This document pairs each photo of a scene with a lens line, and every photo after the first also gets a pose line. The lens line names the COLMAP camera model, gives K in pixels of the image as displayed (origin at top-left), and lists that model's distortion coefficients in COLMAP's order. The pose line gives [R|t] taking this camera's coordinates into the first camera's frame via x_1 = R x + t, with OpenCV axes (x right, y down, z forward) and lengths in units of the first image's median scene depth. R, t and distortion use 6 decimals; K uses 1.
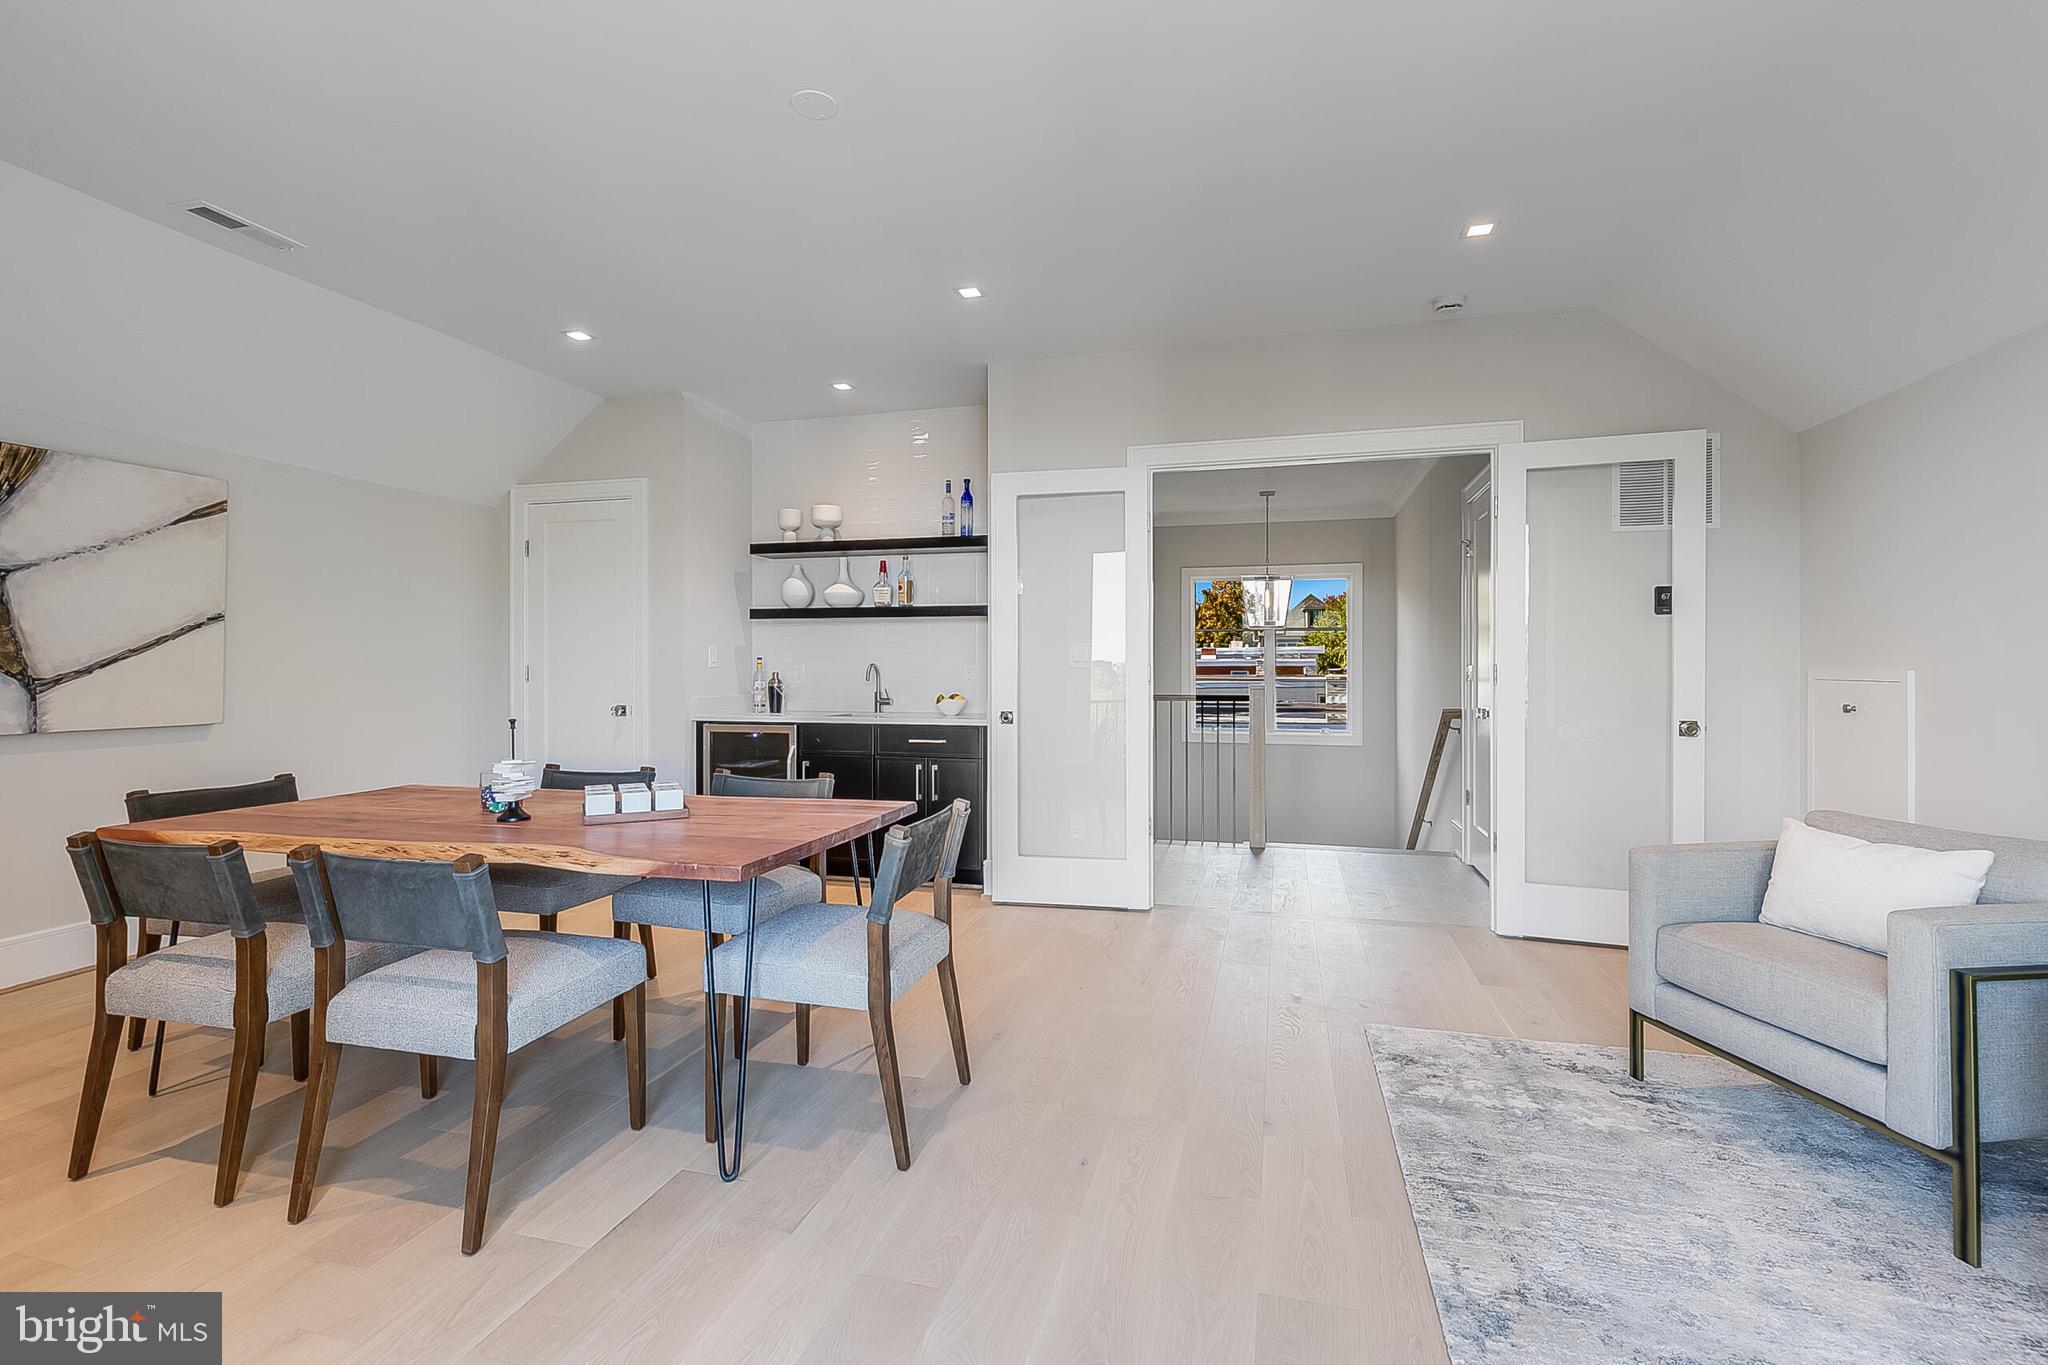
lens RADIAL K [[914.7, 0, 1024.2], [0, 914.7, 672.6], [0, 0, 1]] dist [-0.001043, -0.000052]
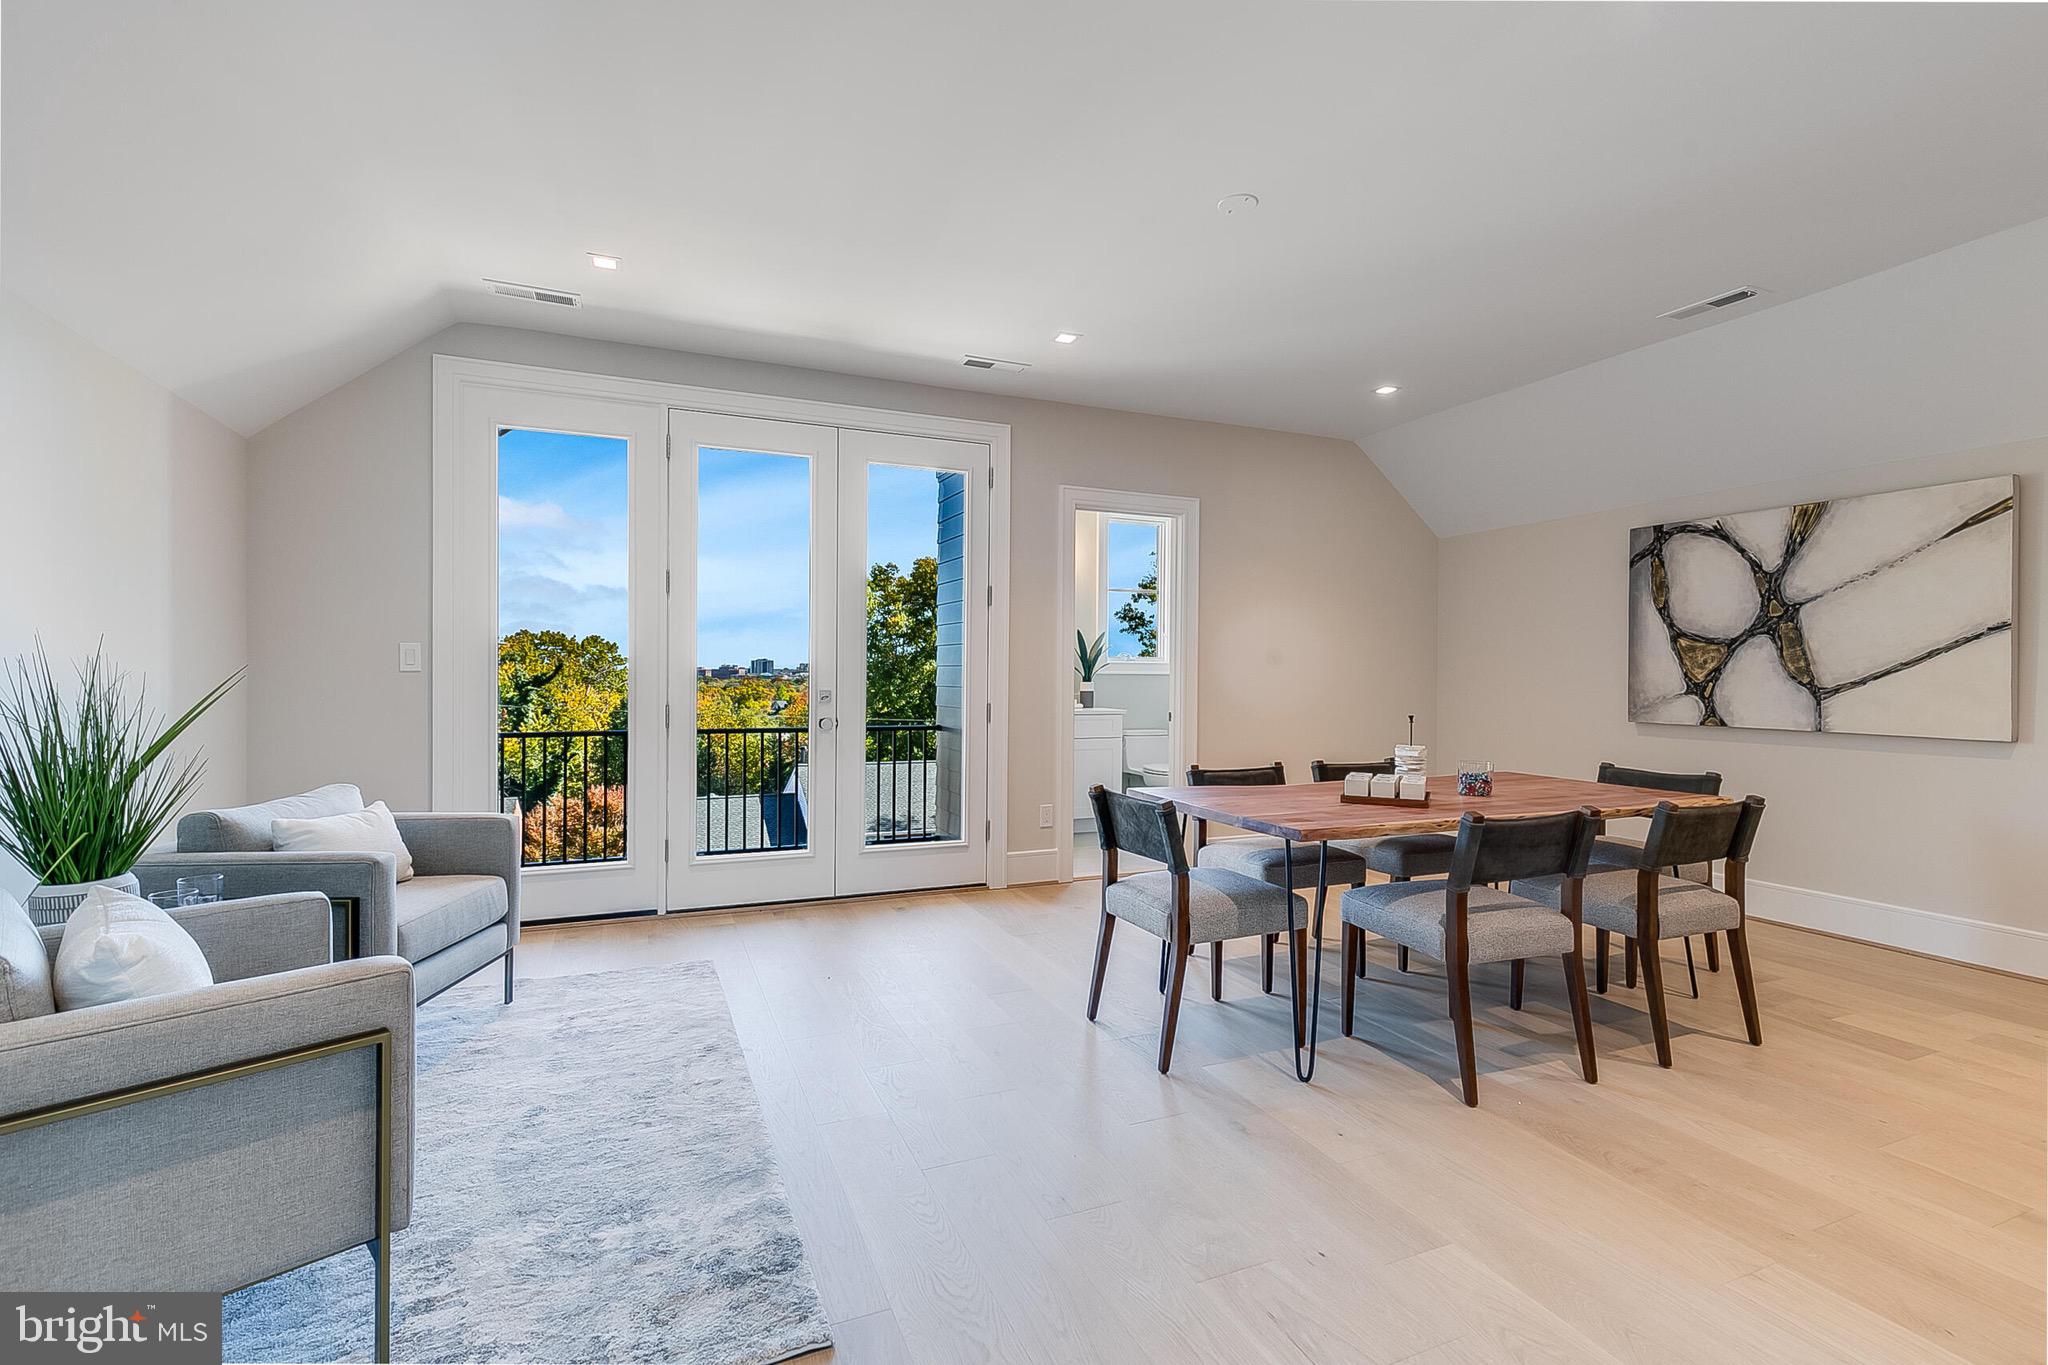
lens RADIAL K [[914.7, 0, 1010.9], [0, 914.7, 670.6], [0, 0, 1]] dist [-0.001043, -0.000052]
pose [[-0.791253, -0.002120, -0.611486, 0.540363], [-0.007880, 0.999946, 0.006729, -0.016255], [0.611438, 0.010143, -0.791227, 1.287337]]
